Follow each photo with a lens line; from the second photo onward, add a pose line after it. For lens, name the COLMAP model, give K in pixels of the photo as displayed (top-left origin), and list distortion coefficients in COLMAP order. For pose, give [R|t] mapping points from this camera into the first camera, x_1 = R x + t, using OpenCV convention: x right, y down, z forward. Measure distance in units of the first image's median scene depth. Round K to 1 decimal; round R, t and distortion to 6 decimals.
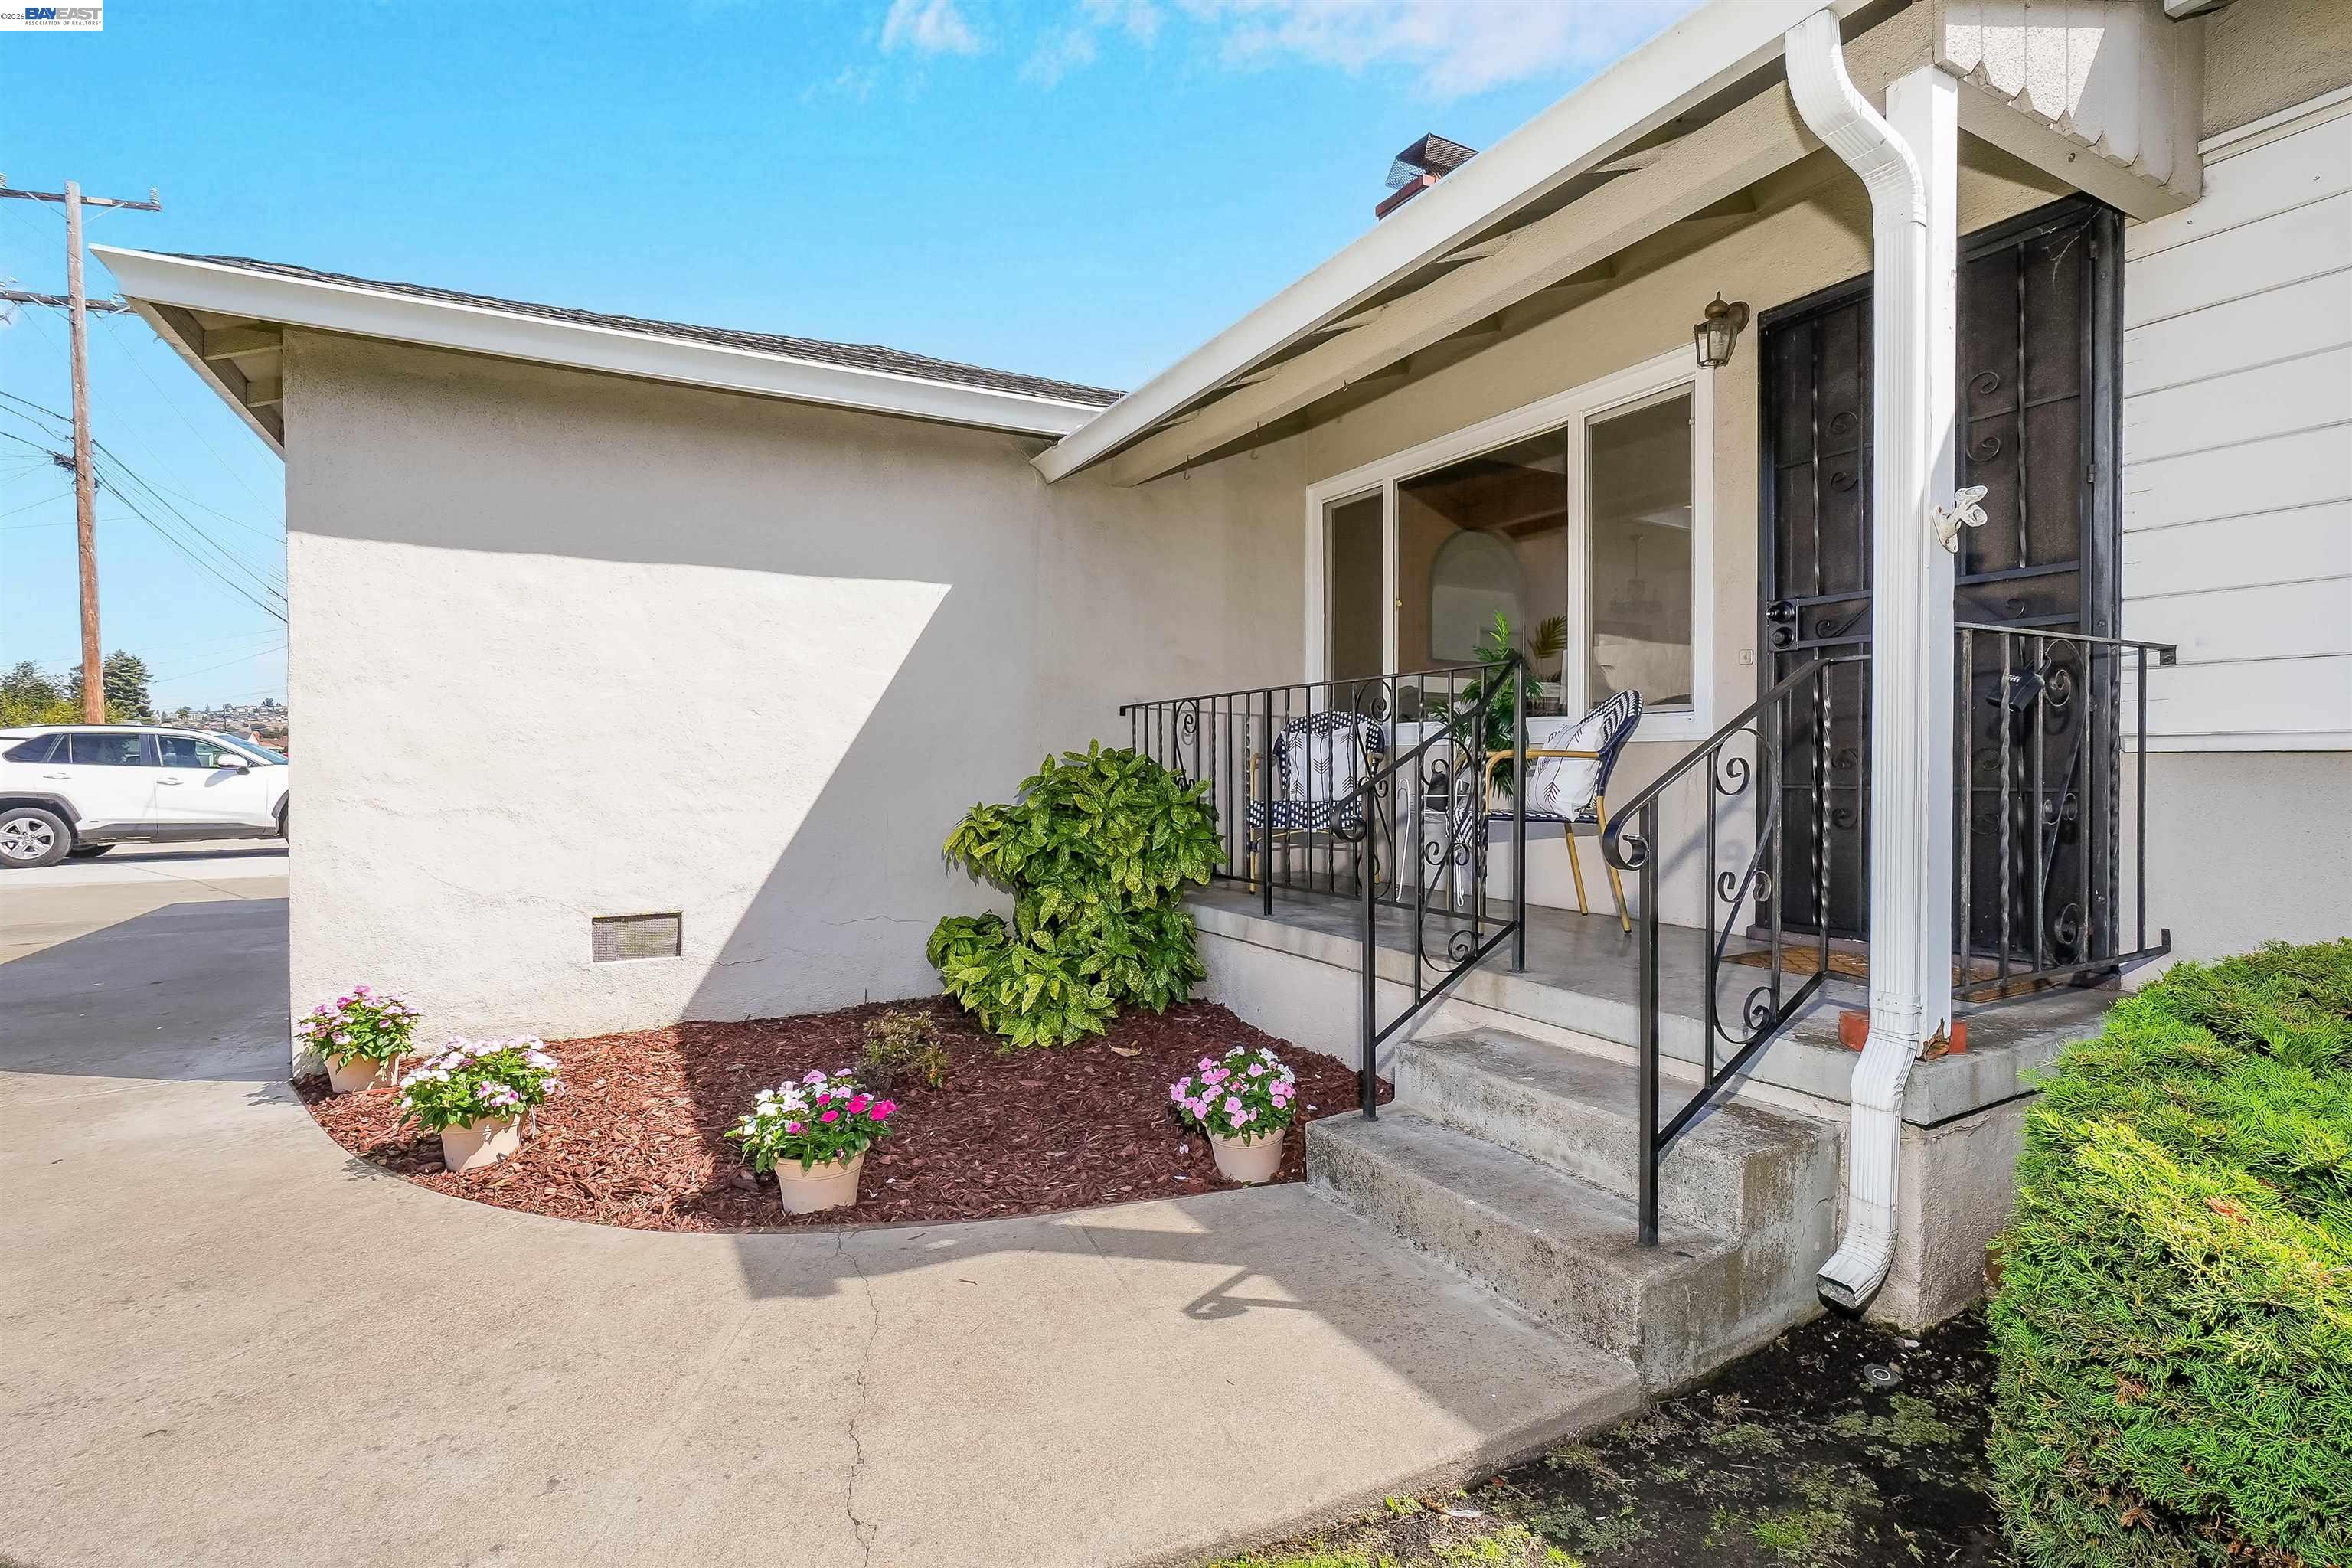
lens RADIAL K [[1109.0, 0, 1184.2], [0, 1109.0, 781.4], [0, 0, 1]] dist [-0.003467, -0.000527]
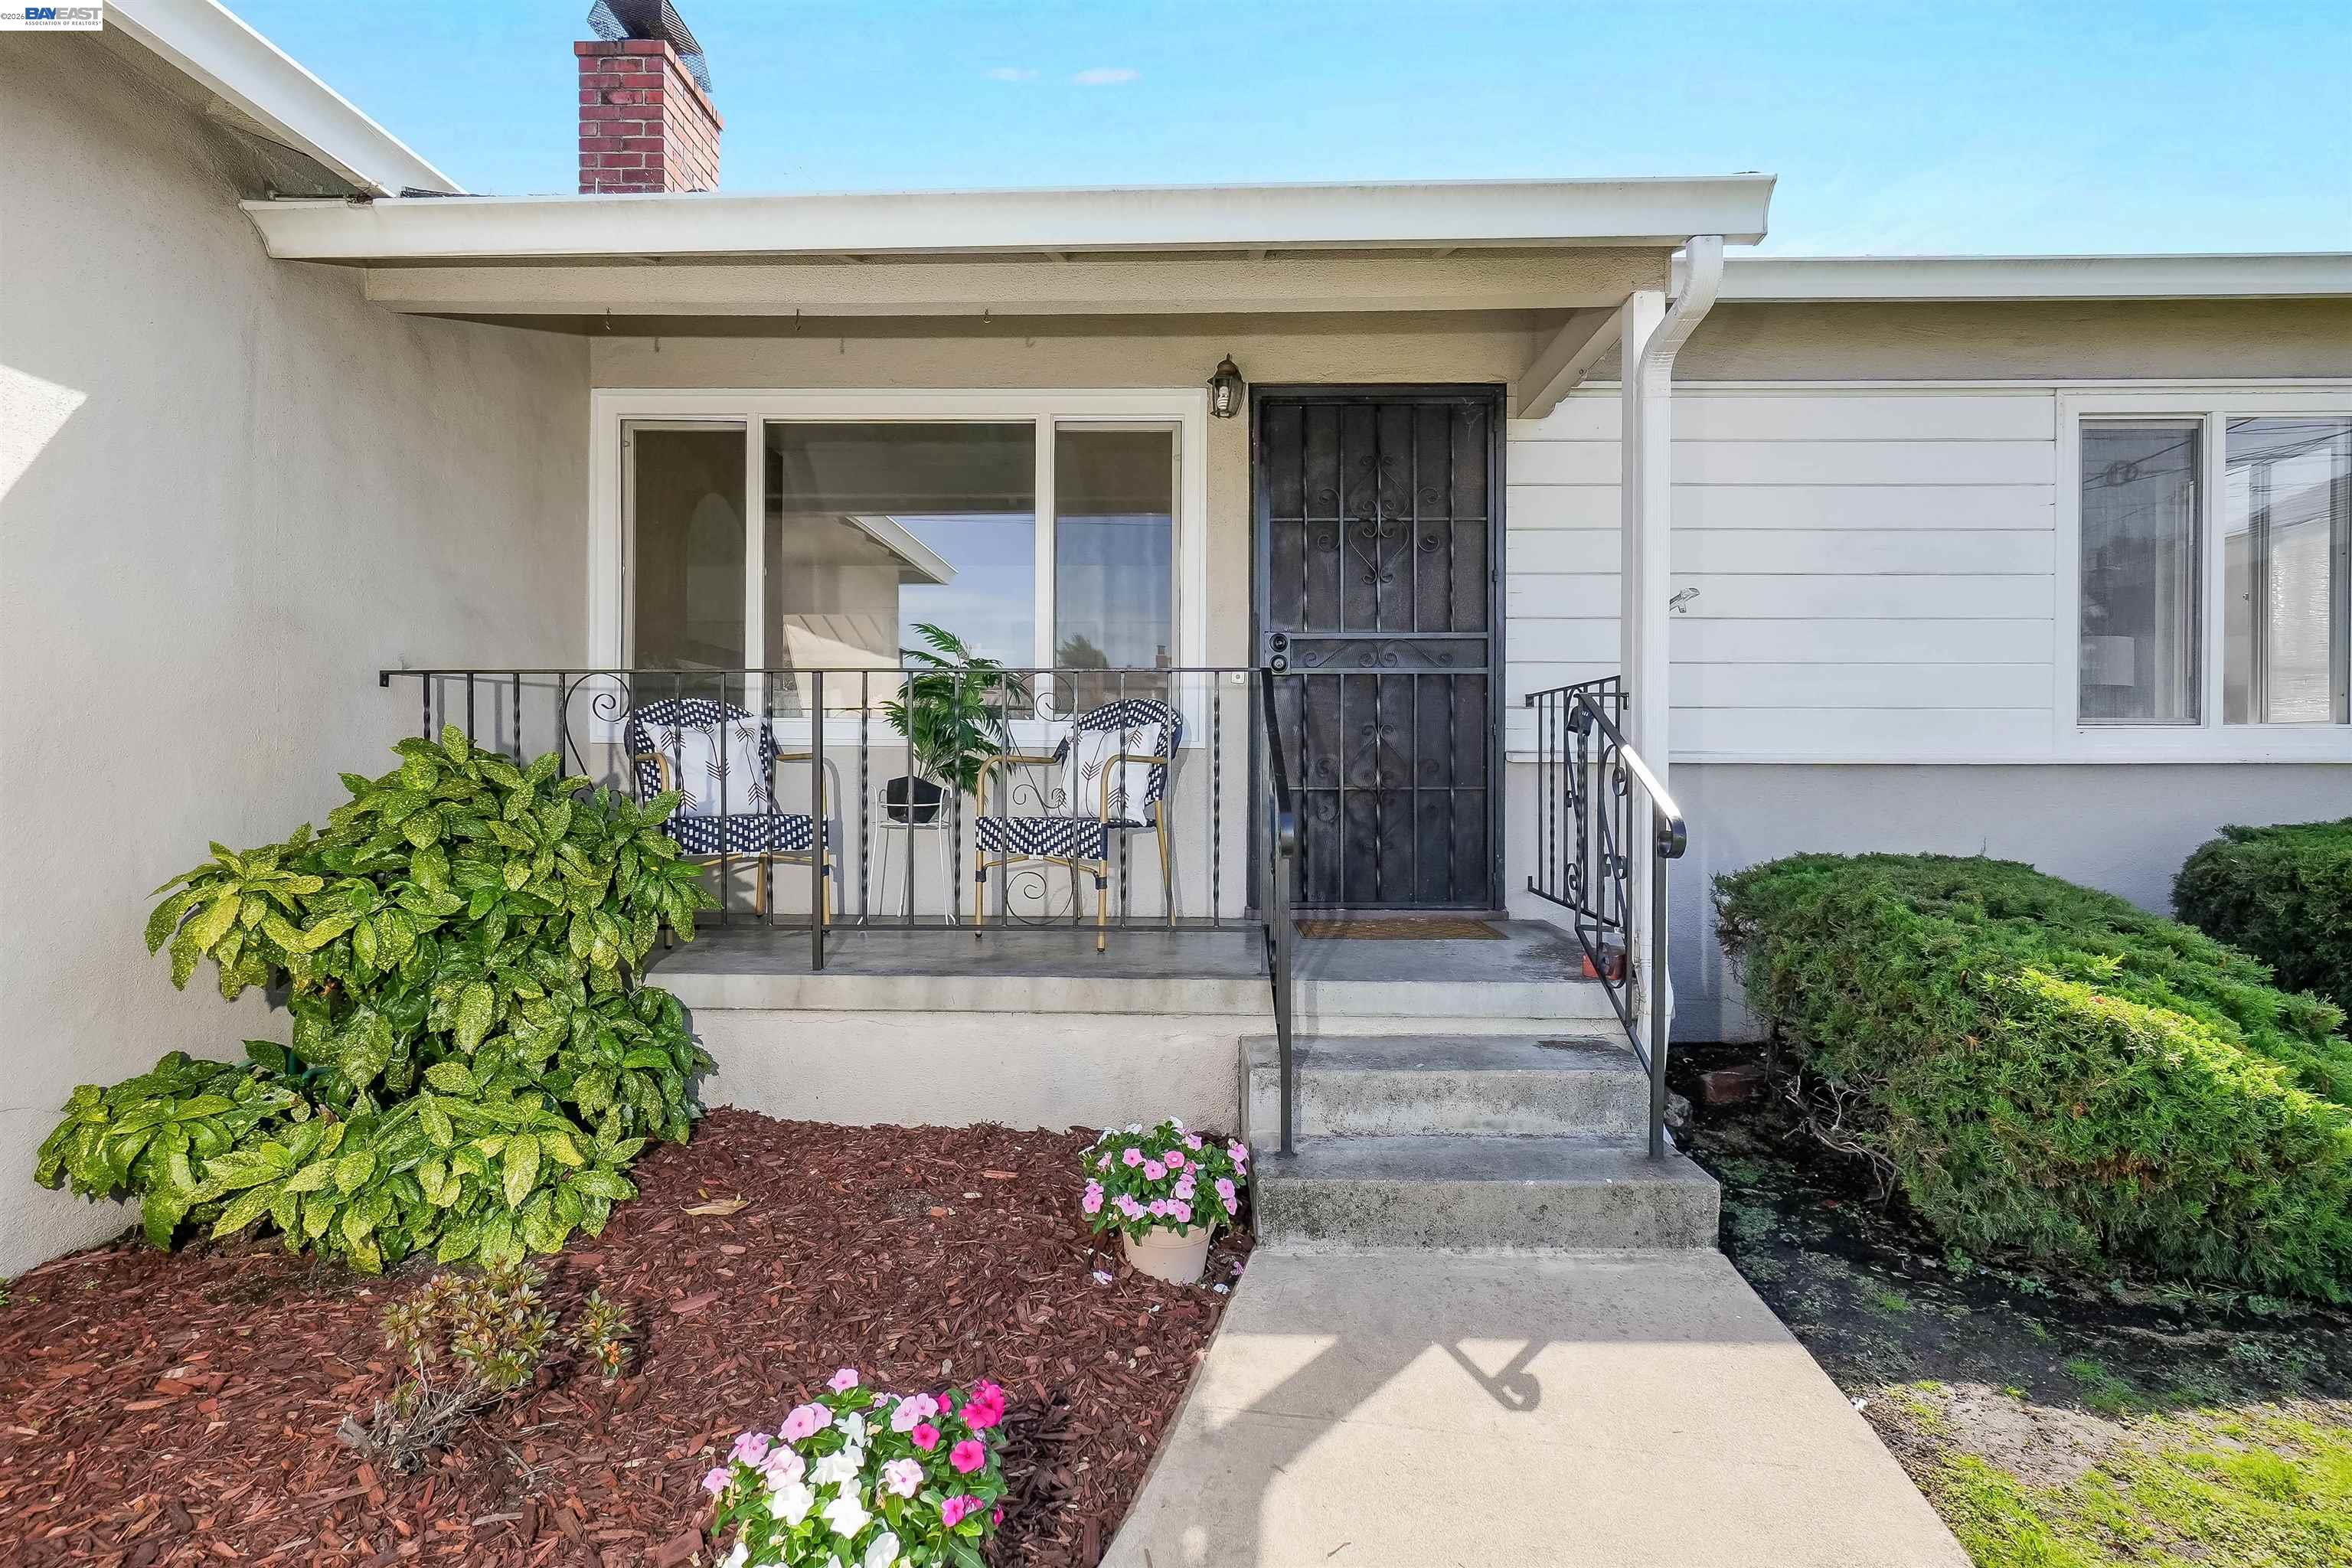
lens RADIAL K [[1109.0, 0, 1179.3], [0, 1109.0, 775.7], [0, 0, 1]] dist [-0.003467, -0.000527]
pose [[0.508428, -0.000581, 0.861104, -0.454078], [0.011957, 0.999908, -0.006385, -0.002490], [-0.861021, 0.013542, 0.508389, 0.414296]]
